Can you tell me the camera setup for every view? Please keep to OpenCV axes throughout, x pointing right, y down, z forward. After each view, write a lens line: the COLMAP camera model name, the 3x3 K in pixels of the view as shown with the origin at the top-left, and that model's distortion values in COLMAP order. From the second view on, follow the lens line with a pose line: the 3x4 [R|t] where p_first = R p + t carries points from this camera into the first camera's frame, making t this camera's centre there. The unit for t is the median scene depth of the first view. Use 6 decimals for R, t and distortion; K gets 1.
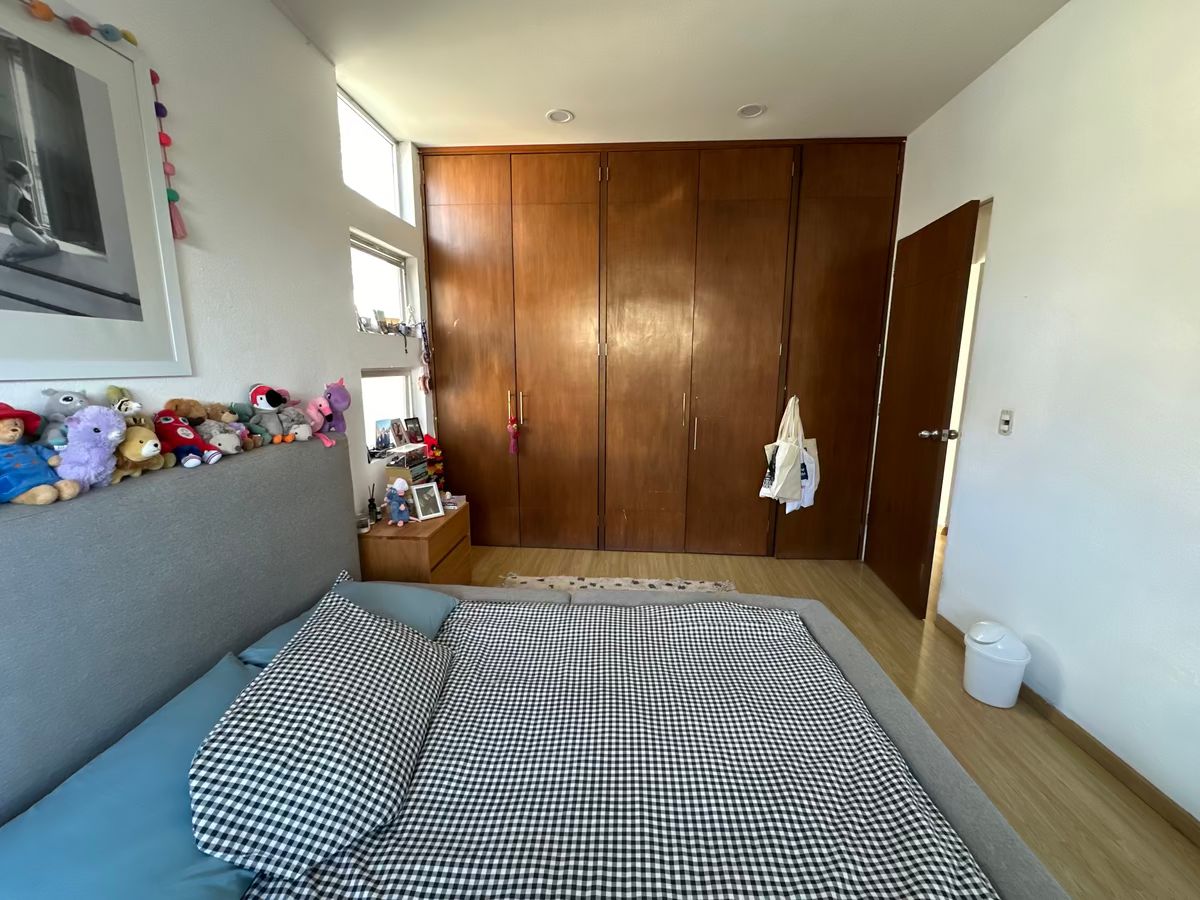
lens RADIAL K [[476.8, 0, 600.1], [0, 476.8, 446.7], [0, 0, 1]] dist [0.012433, -0.000062]
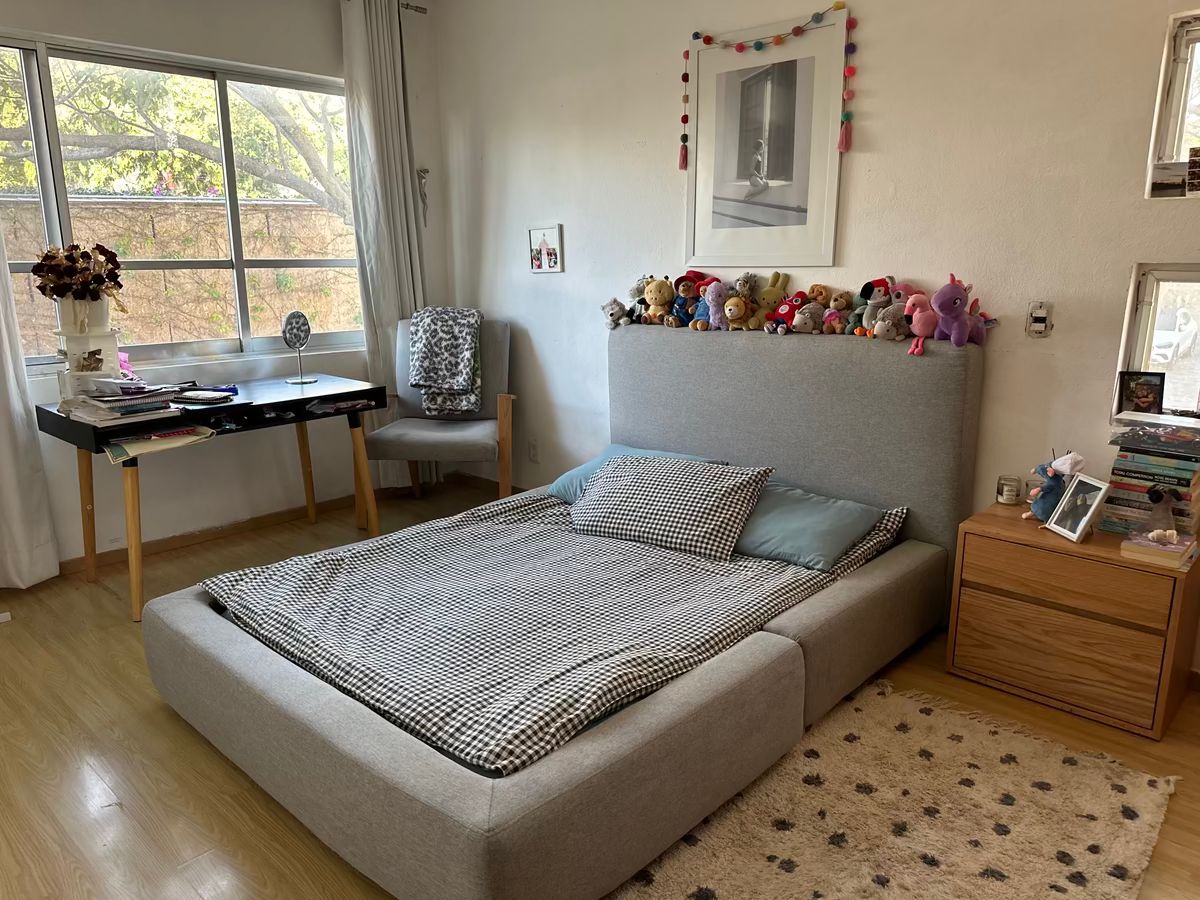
lens RADIAL K [[848.8, 0, 600.2], [0, 848.8, 451.0], [0, 0, 1]] dist [0.051246, -0.025486]
pose [[-0.624126, 0.183256, -0.759529, 1.492760], [-0.130292, 0.934082, 0.332436, -0.422381], [0.770384, 0.306442, -0.559108, 2.275317]]
